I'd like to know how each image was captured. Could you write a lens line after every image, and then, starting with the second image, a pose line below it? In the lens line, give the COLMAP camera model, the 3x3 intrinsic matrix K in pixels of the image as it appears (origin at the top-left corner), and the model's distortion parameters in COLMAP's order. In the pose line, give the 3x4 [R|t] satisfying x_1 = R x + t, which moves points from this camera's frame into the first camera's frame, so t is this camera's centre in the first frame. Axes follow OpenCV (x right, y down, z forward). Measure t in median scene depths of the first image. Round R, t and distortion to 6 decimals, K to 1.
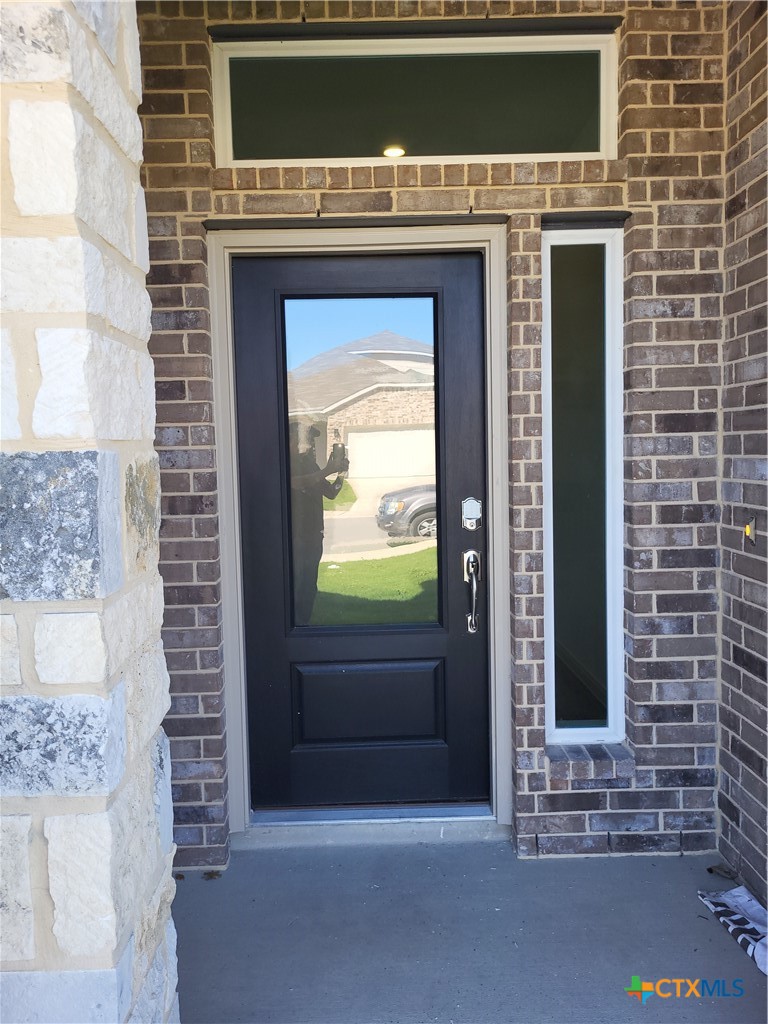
lens RADIAL K [[793.5, 0, 384.7], [0, 793.5, 510.5], [0, 0, 1]] dist [0.043136, -0.014006]
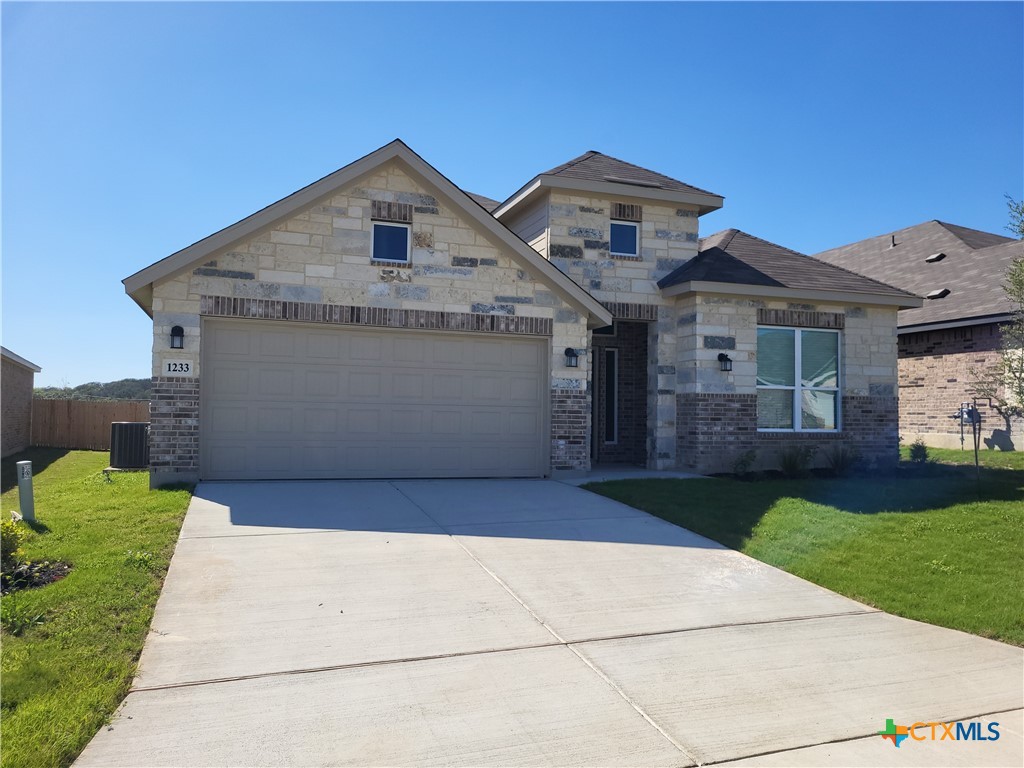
lens RADIAL K [[793.5, 0, 511.9], [0, 793.5, 383.6], [0, 0, 1]] dist [0.043136, -0.014006]
pose [[0.940076, 0.037630, 0.338883, -2.235067], [-0.006688, 0.995735, -0.092015, 0.398203], [-0.340900, 0.084235, 0.936318, -3.860462]]
